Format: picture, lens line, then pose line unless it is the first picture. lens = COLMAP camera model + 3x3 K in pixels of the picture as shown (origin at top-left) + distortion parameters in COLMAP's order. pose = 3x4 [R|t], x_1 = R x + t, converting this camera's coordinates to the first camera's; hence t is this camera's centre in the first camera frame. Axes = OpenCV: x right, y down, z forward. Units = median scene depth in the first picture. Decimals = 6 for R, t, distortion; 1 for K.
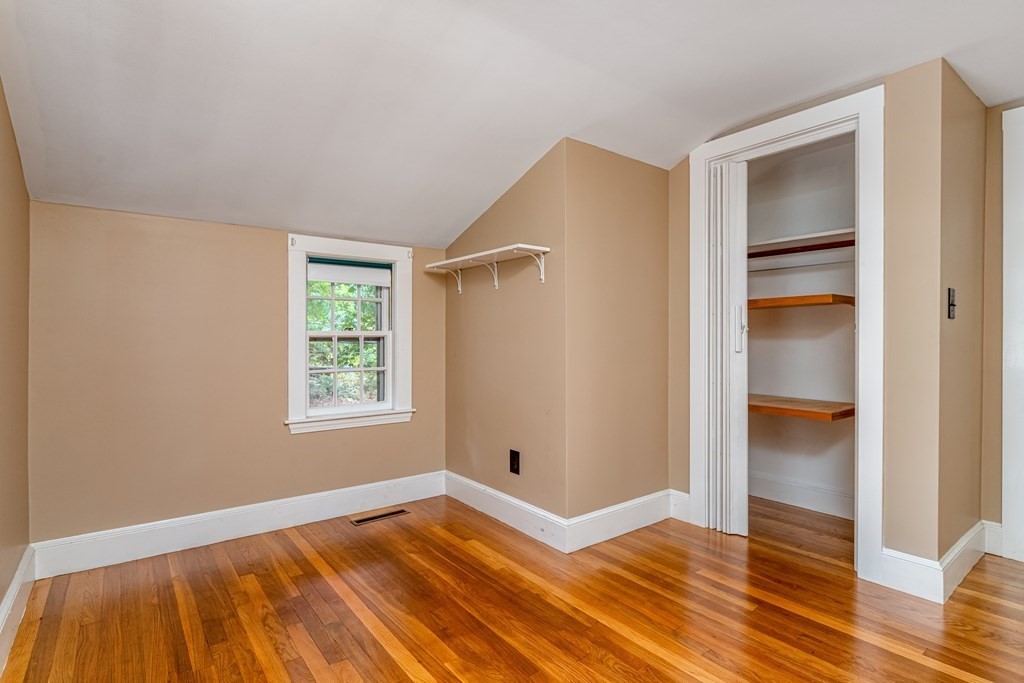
lens RADIAL K [[508.3, 0, 538.4], [0, 508.3, 336.7], [0, 0, 1]] dist [-0.004120, 0.001665]
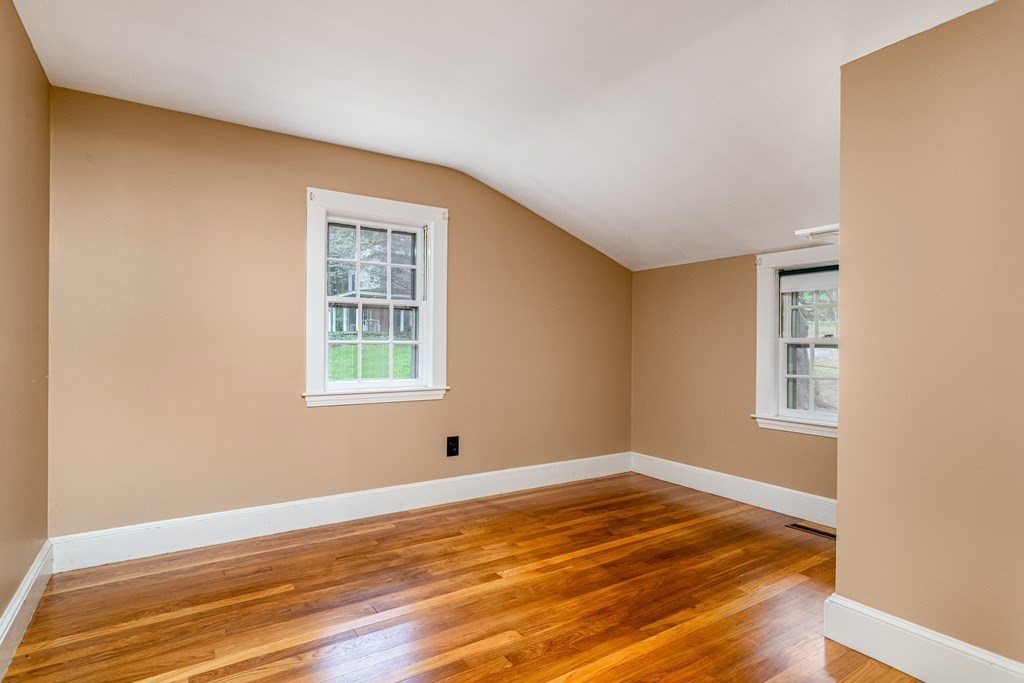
lens RADIAL K [[508.3, 0, 514.7], [0, 508.3, 342.4], [0, 0, 1]] dist [-0.004120, 0.001665]
pose [[-0.063471, -0.003106, -0.997979, 0.913266], [-0.006938, 0.999972, -0.002671, 0.006645], [0.997960, 0.006755, -0.063491, 0.661376]]
